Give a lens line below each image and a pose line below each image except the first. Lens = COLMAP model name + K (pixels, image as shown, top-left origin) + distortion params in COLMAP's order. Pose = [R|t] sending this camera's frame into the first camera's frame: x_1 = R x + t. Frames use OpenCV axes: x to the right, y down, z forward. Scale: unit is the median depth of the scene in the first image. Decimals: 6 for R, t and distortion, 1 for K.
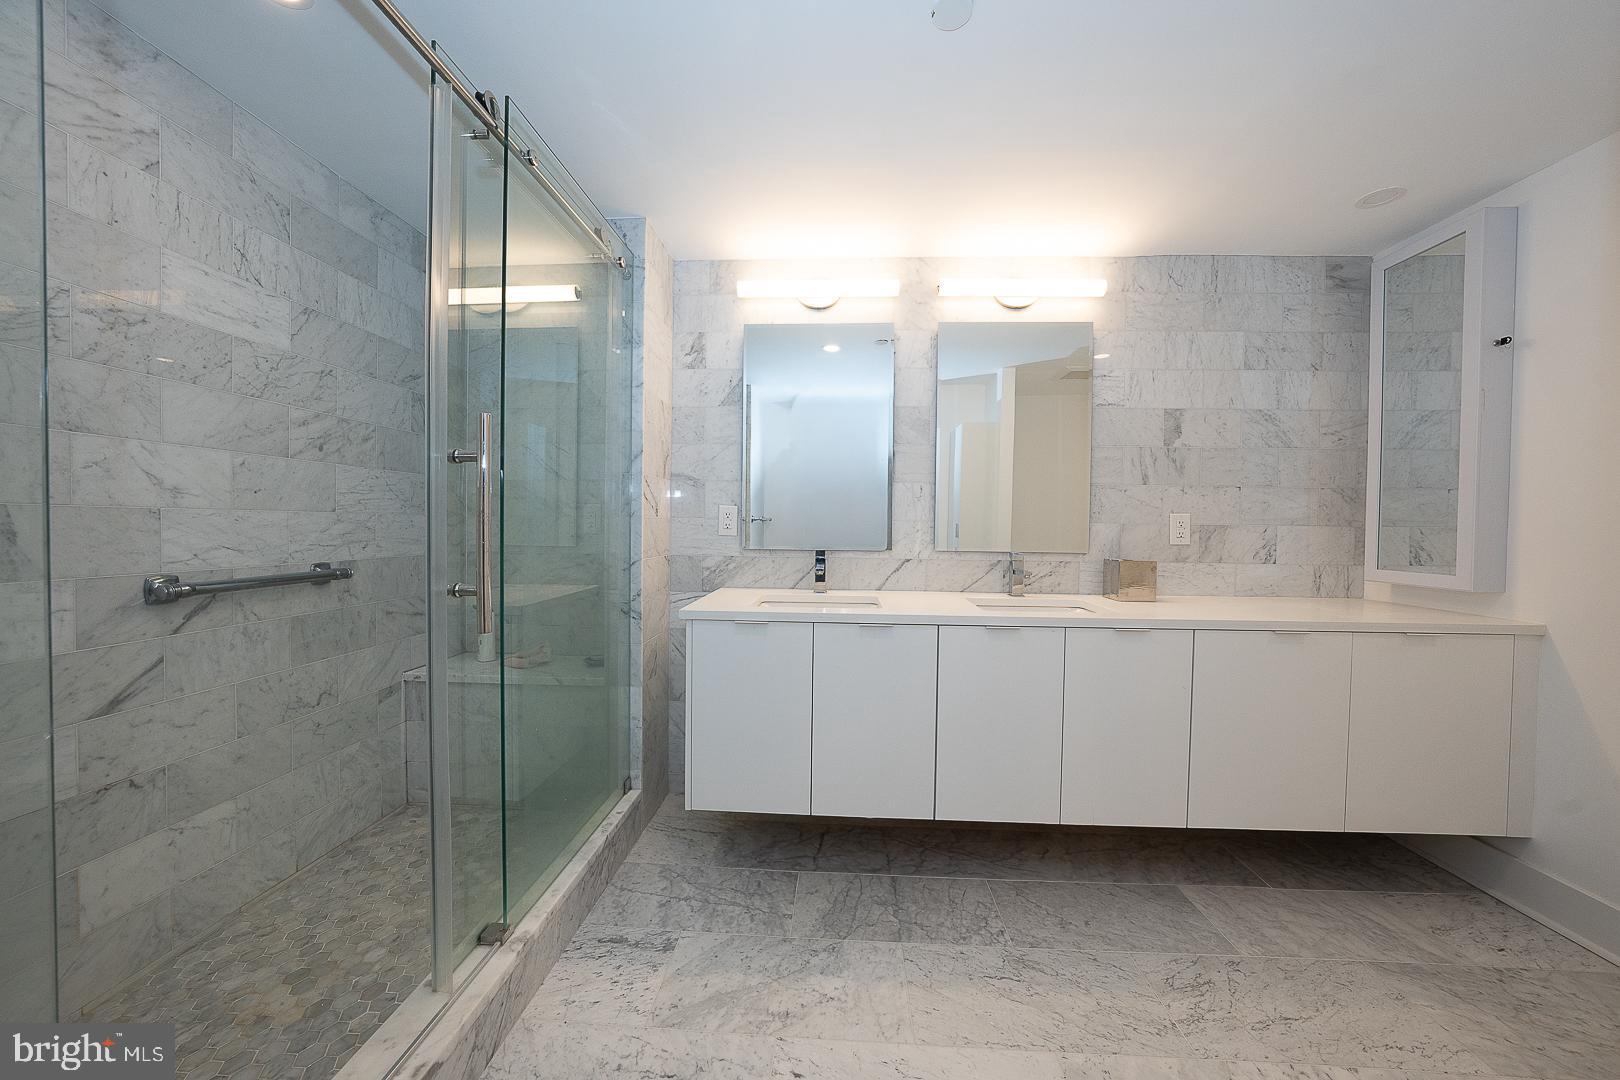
lens RADIAL K [[557.7, 0, 814.1], [0, 557.7, 534.8], [0, 0, 1]] dist [-0.031509, 0.005742]
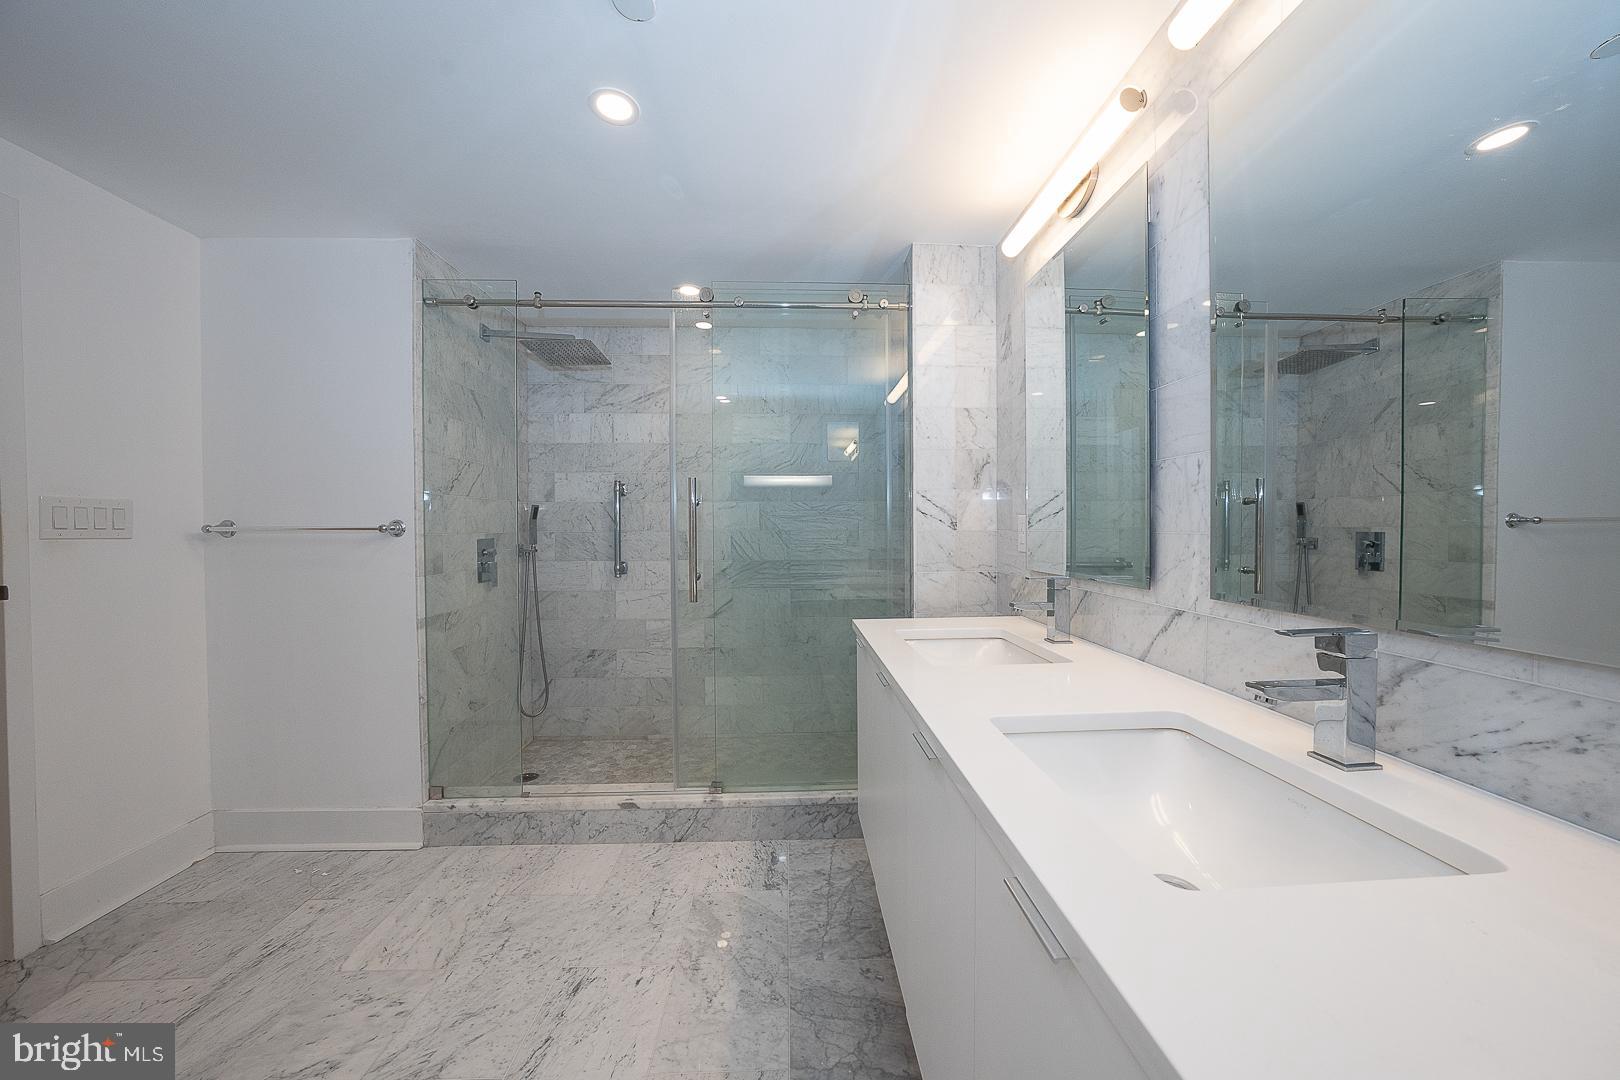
lens RADIAL K [[557.7, 0, 814.1], [0, 557.7, 534.8], [0, 0, 1]] dist [-0.031509, 0.005742]
pose [[0.103011, -0.000909, -0.994680, 0.994559], [-0.013618, 0.999905, -0.002325, -0.029134], [0.994587, 0.013785, 0.102989, 0.992388]]
